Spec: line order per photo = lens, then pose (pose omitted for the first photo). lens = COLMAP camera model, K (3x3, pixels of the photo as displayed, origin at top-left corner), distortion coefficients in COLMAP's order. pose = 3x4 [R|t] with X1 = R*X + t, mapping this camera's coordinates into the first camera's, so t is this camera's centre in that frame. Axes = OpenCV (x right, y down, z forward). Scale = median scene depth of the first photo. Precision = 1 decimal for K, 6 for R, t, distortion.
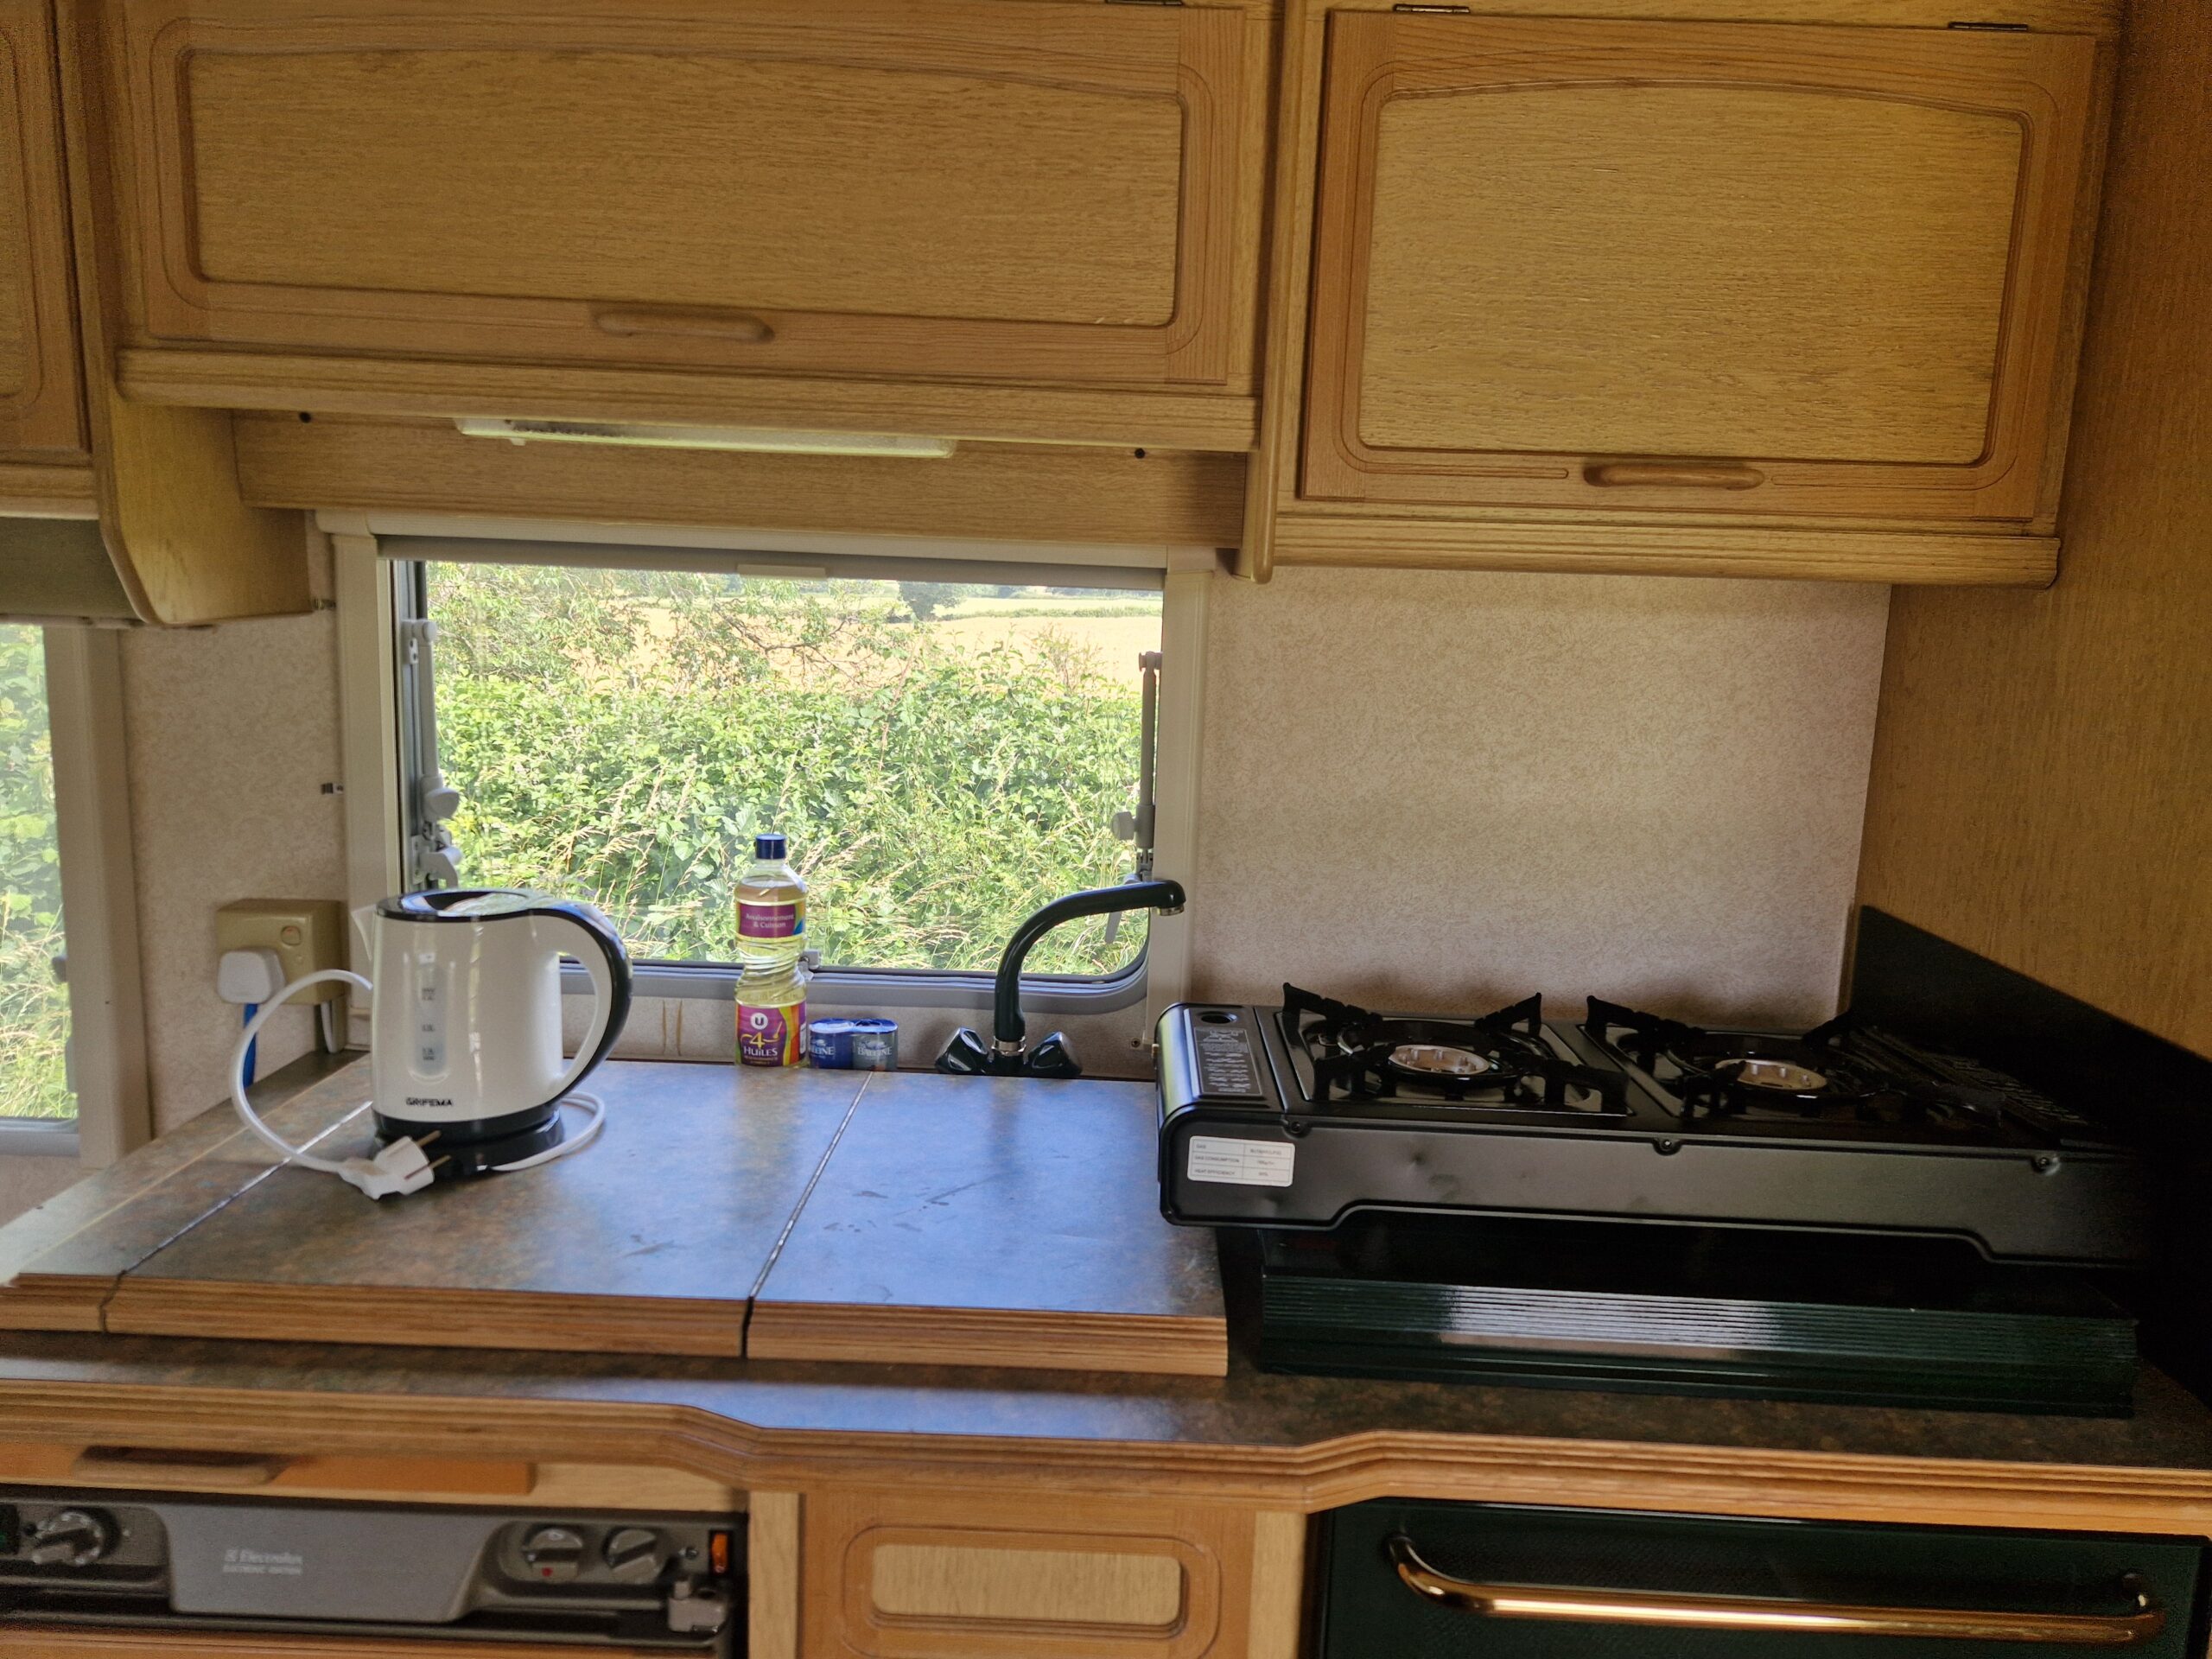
lens RADIAL K [[1478.0, 0, 1109.3], [0, 1478.0, 832.1], [0, 0, 1]] dist [0.063691, -0.042768]
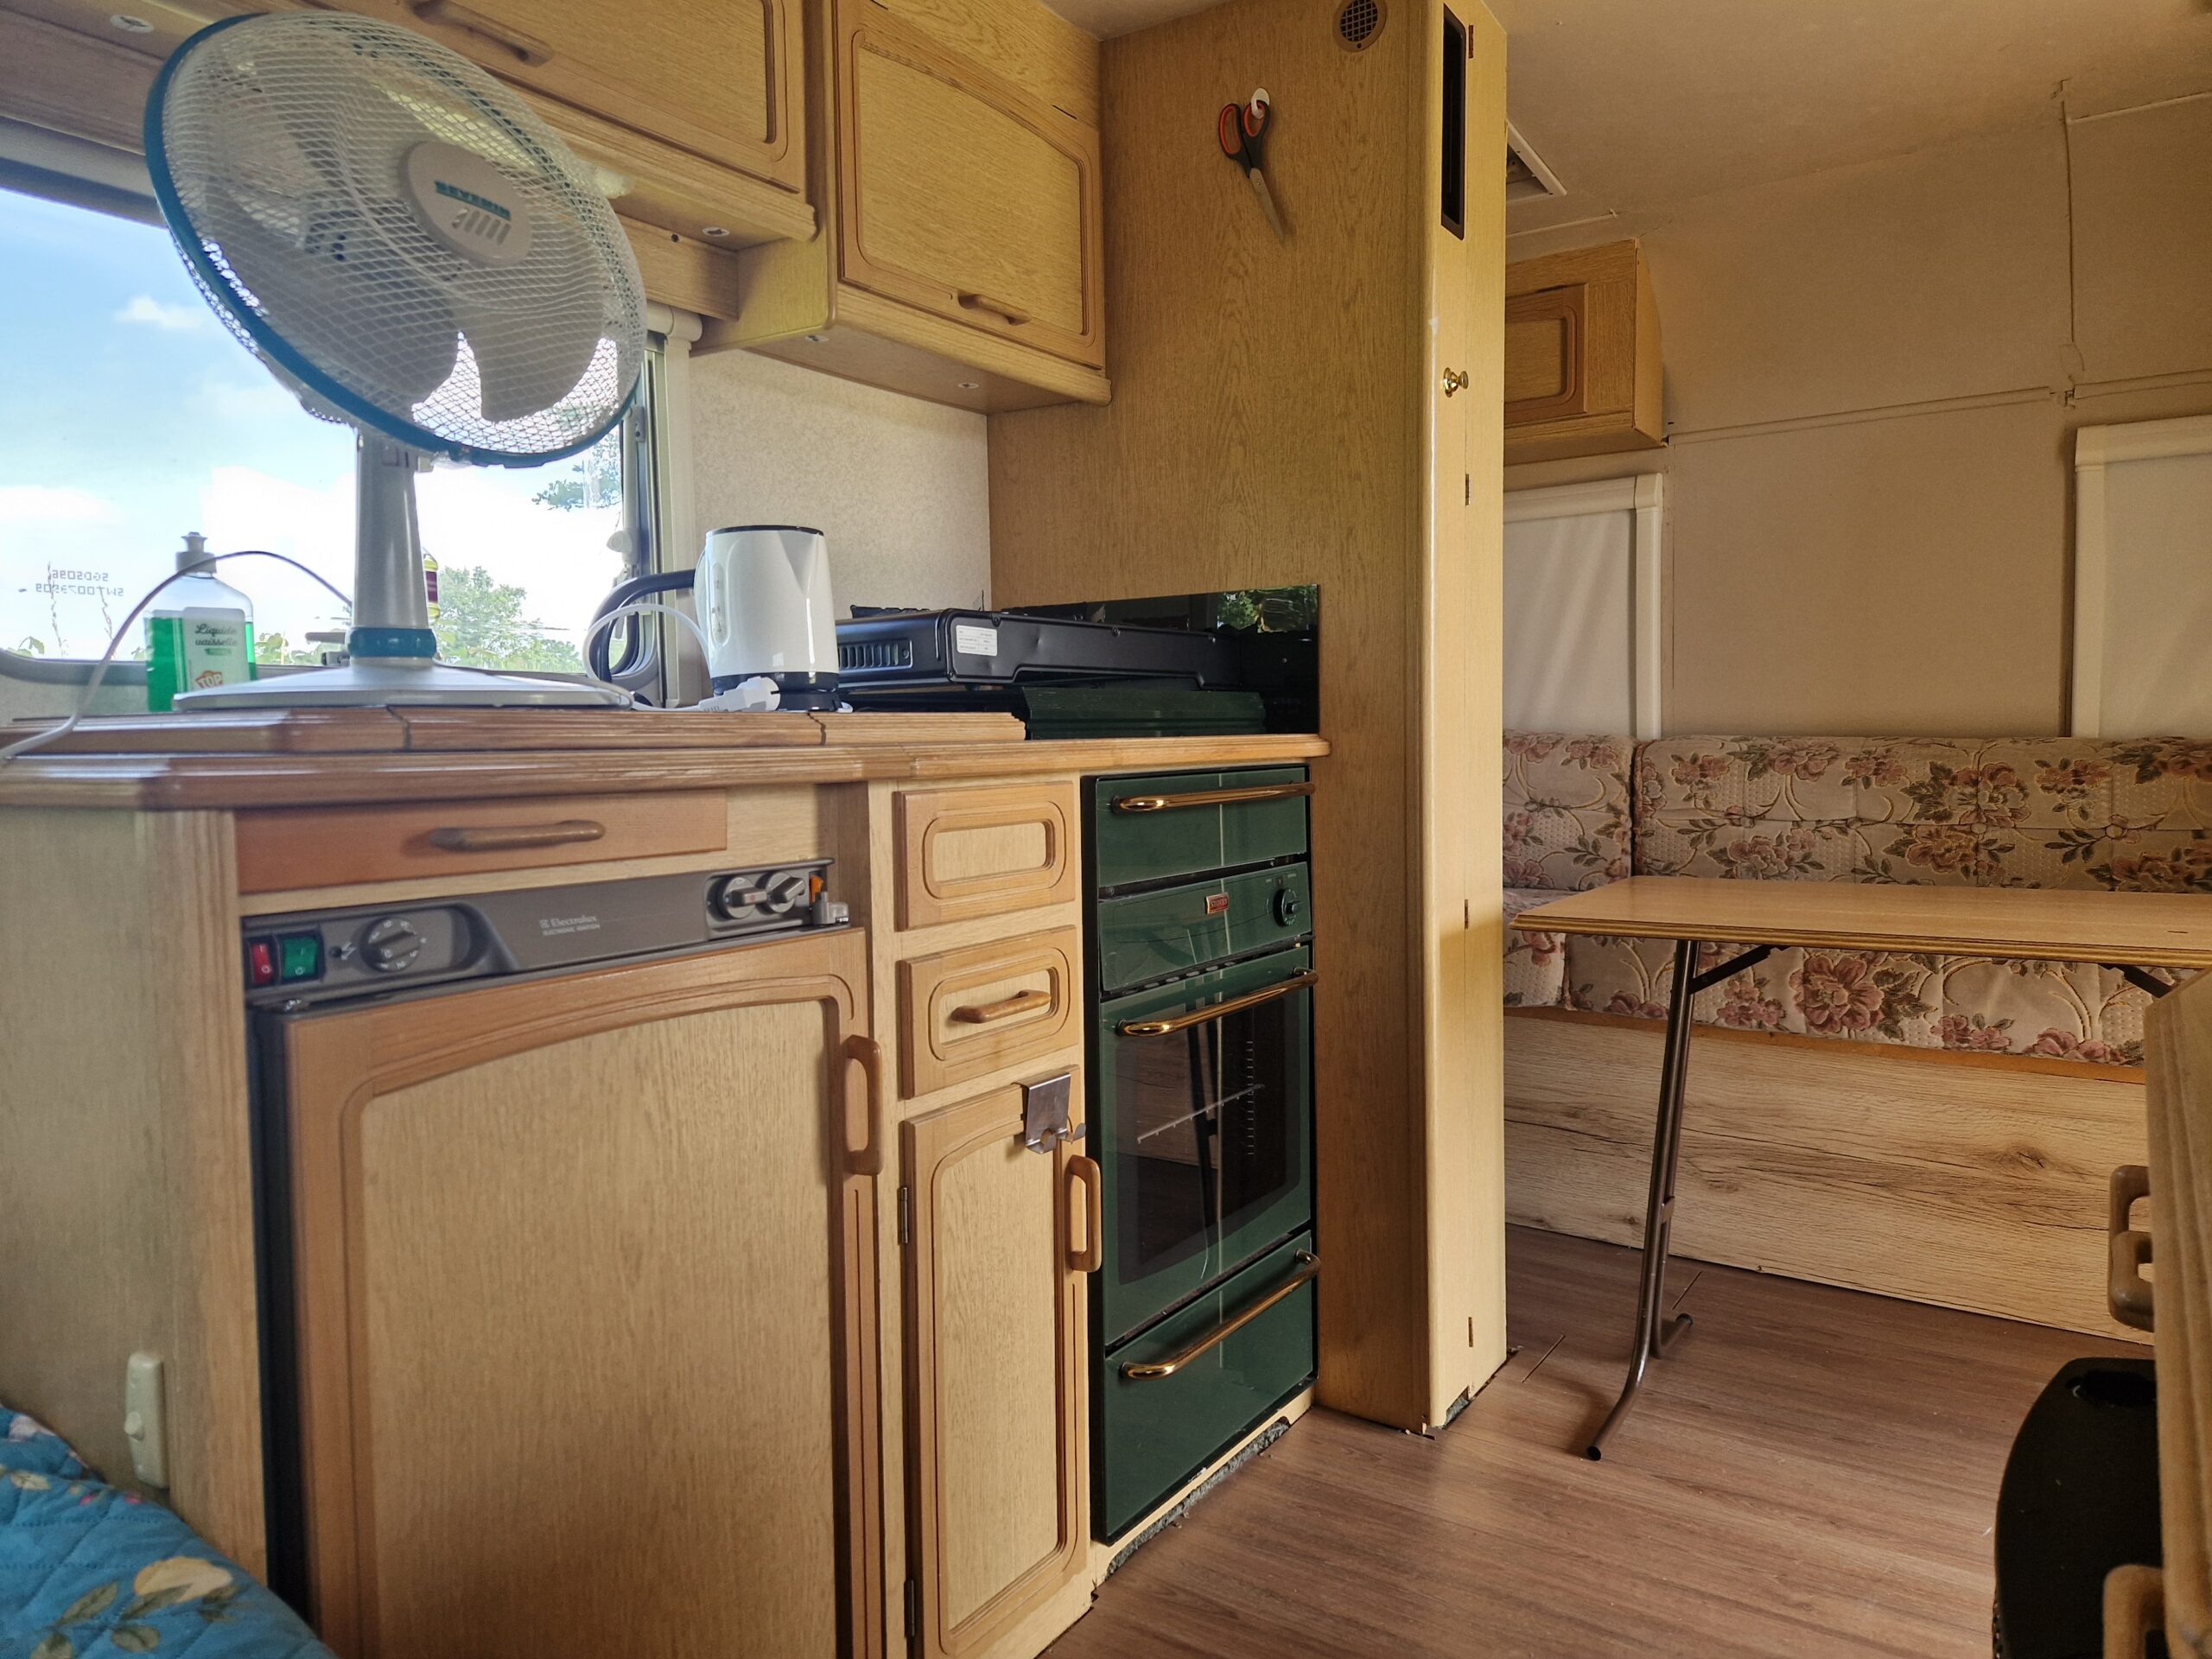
lens RADIAL K [[1478.0, 0, 1114.7], [0, 1478.0, 826.1], [0, 0, 1]] dist [0.063691, -0.042768]
pose [[0.551747, -0.097241, 0.828323, -1.095415], [0.175669, 0.984448, -0.001443, 0.405789], [-0.815301, 0.146307, 0.560248, -0.035920]]
